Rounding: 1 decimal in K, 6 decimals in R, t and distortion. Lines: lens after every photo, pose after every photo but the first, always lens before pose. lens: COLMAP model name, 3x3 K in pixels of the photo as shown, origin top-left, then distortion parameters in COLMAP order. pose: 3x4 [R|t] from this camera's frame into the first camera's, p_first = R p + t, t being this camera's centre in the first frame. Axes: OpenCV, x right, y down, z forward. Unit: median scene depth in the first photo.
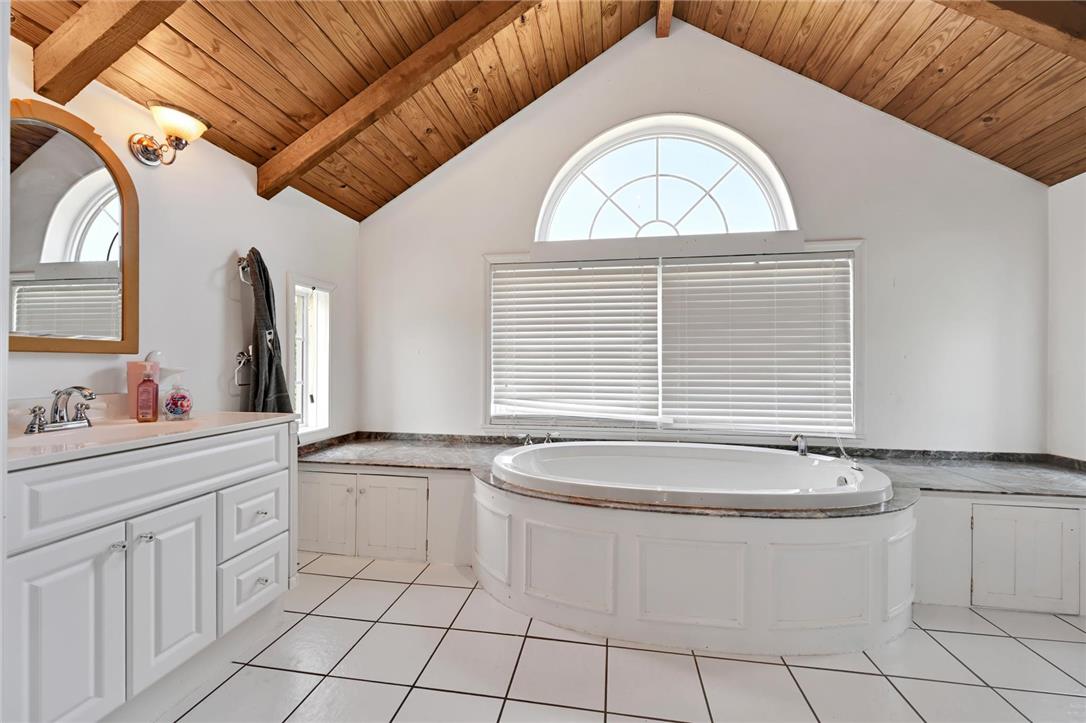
lens RADIAL K [[430.5, 0, 543.0], [0, 430.5, 369.6], [0, 0, 1]] dist [-0.000678, -0.000205]
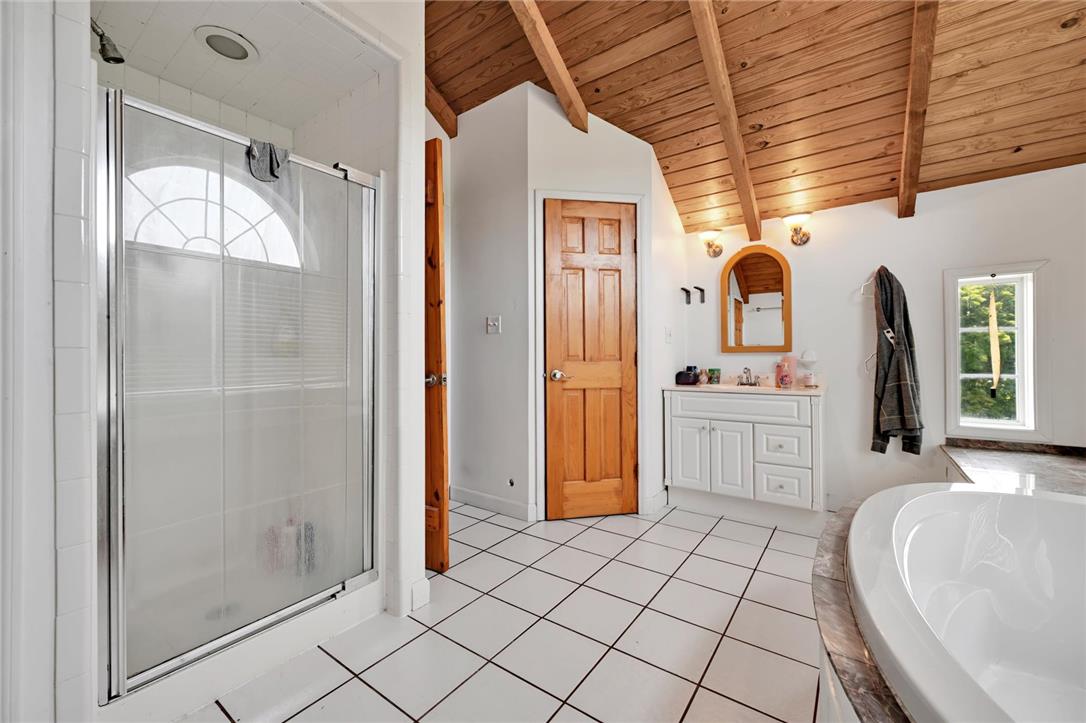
lens RADIAL K [[430.5, 0, 543.0], [0, 430.5, 369.6], [0, 0, 1]] dist [-0.000678, -0.000205]
pose [[-0.446975, 0.028604, -0.894089, 0.966160], [-0.003075, 0.999434, 0.033512, -0.015002], [0.894541, 0.017728, -0.446634, 0.699943]]
